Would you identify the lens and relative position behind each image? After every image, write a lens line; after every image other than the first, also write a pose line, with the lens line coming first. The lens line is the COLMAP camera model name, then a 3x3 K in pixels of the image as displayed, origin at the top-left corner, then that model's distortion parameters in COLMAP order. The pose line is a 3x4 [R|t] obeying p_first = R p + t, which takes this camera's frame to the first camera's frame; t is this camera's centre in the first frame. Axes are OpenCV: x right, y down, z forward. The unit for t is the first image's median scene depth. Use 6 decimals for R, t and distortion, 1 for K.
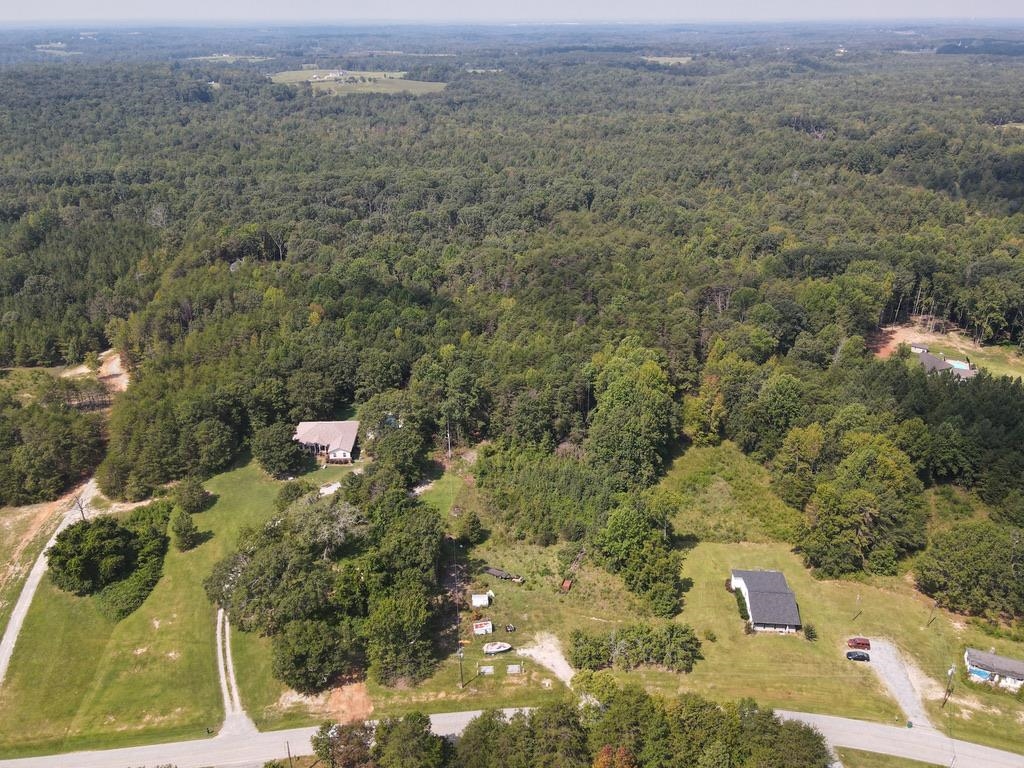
lens RADIAL K [[744.8, 0, 513.8], [0, 744.8, 388.4], [0, 0, 1]] dist [0.015150, -0.000457]
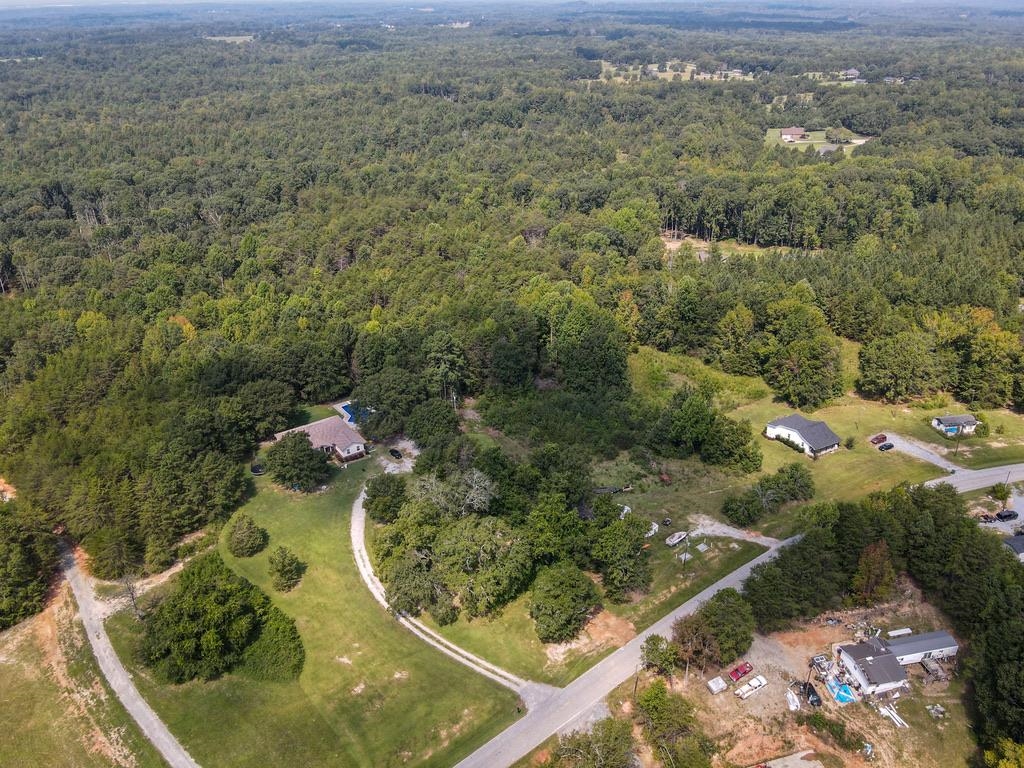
lens RADIAL K [[744.8, 0, 511.8], [0, 744.8, 389.6], [0, 0, 1]] dist [0.015150, -0.000457]
pose [[0.846432, -0.257443, 0.466129, -0.501725], [0.246818, 0.965330, 0.084960, -0.013317], [-0.471840, 0.043137, 0.880628, 0.098946]]
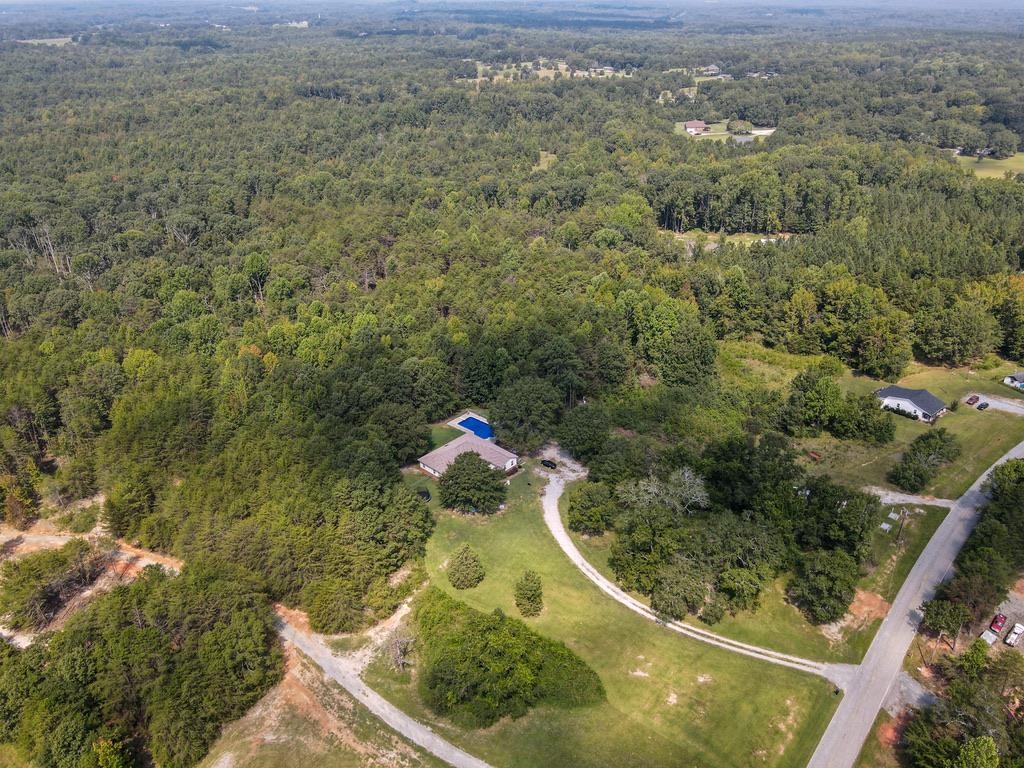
lens RADIAL K [[744.8, 0, 511.2], [0, 744.8, 391.1], [0, 0, 1]] dist [0.015150, -0.000457]
pose [[0.713656, -0.336577, 0.614338, -0.788700], [0.319771, 0.936825, 0.141791, -0.126234], [-0.623251, 0.095258, 0.776199, 0.309603]]
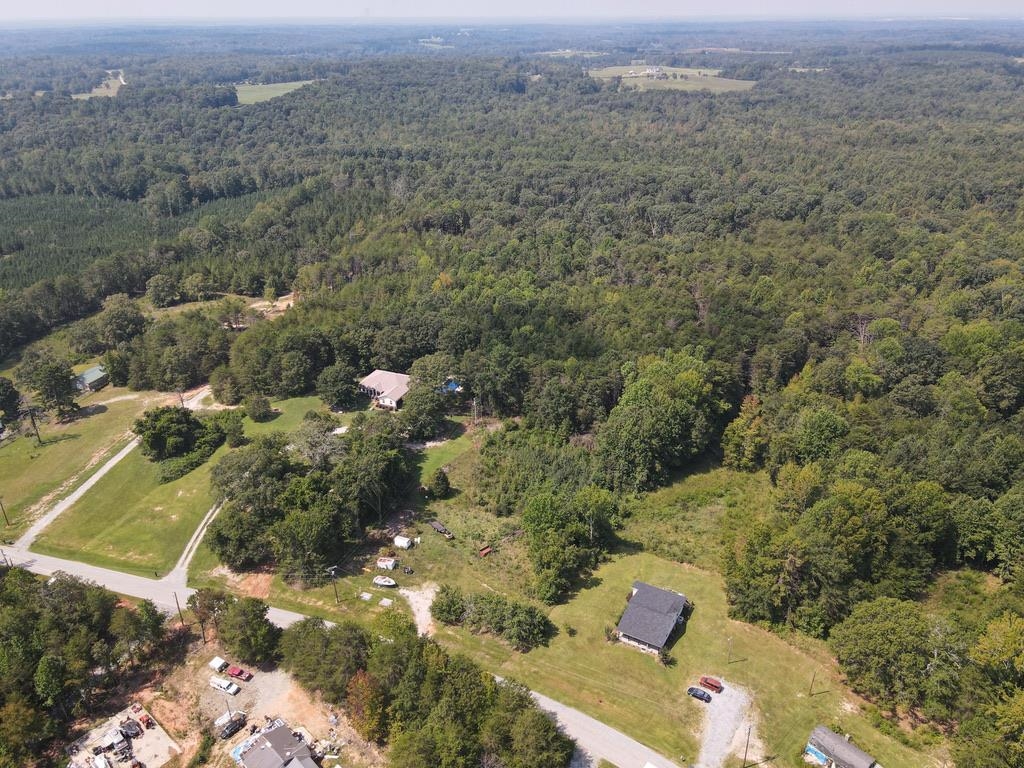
lens RADIAL K [[744.8, 0, 515.1], [0, 744.8, 385.7], [0, 0, 1]] dist [0.015150, -0.000457]
pose [[0.911302, 0.182421, -0.369123, 0.376778], [-0.182020, 0.982627, 0.036240, -0.012096], [0.369321, 0.034162, 0.928674, 0.017706]]
